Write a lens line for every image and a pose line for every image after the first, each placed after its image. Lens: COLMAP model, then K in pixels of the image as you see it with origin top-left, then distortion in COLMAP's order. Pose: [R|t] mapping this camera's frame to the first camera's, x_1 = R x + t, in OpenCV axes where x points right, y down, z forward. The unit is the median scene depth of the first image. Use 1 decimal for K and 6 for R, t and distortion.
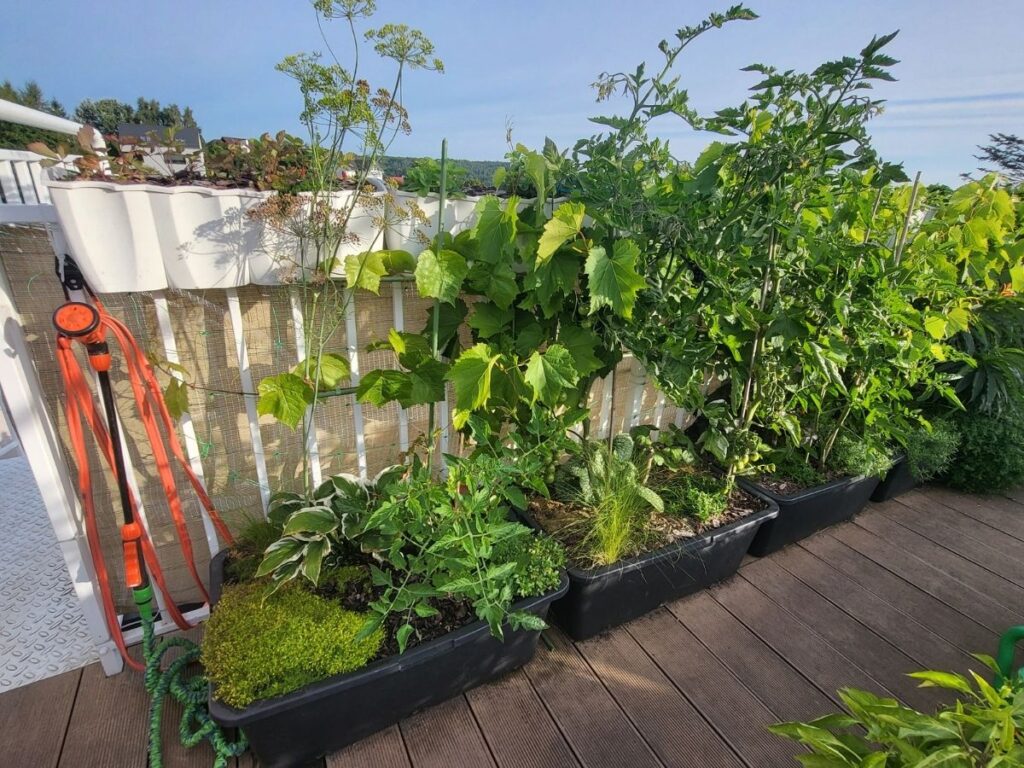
lens RADIAL K [[502.3, 0, 511.7], [0, 502.3, 380.8], [0, 0, 1]] dist [-0.001462, -0.000375]
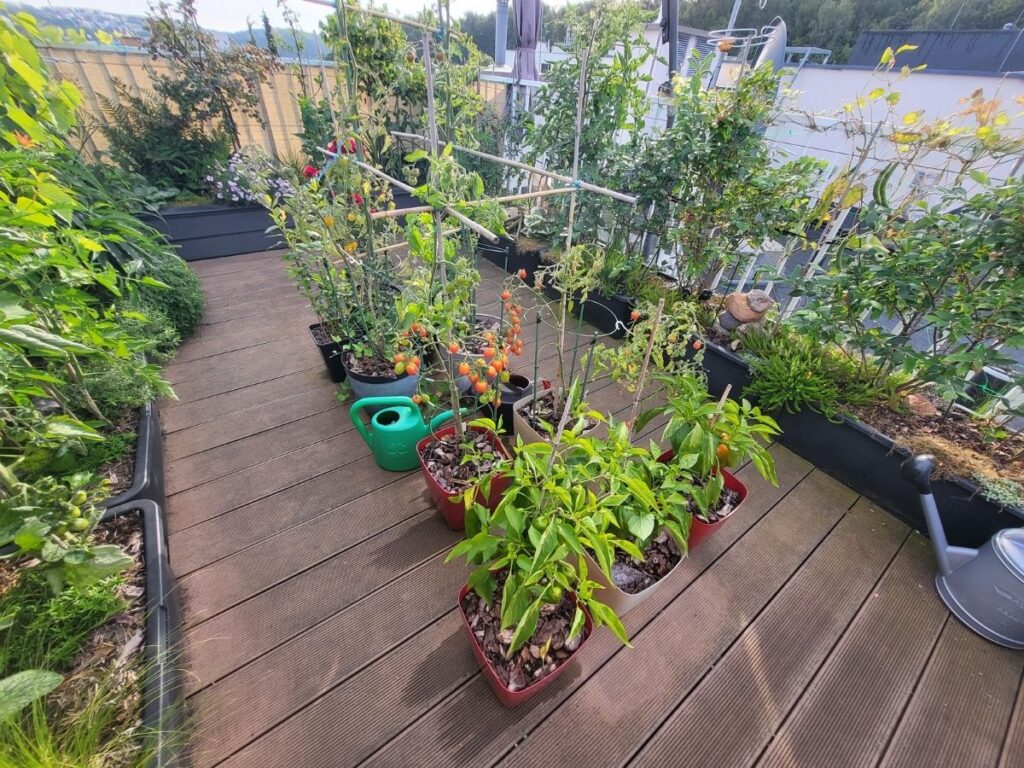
lens RADIAL K [[406.4, 0, 511.1], [0, 406.4, 381.7], [0, 0, 1]] dist [0.000334, 0.000009]
pose [[-0.104760, -0.651584, 0.751308, 0.108689], [0.303155, 0.698587, 0.648131, -0.140511], [-0.947165, 0.295661, 0.124347, 0.329494]]
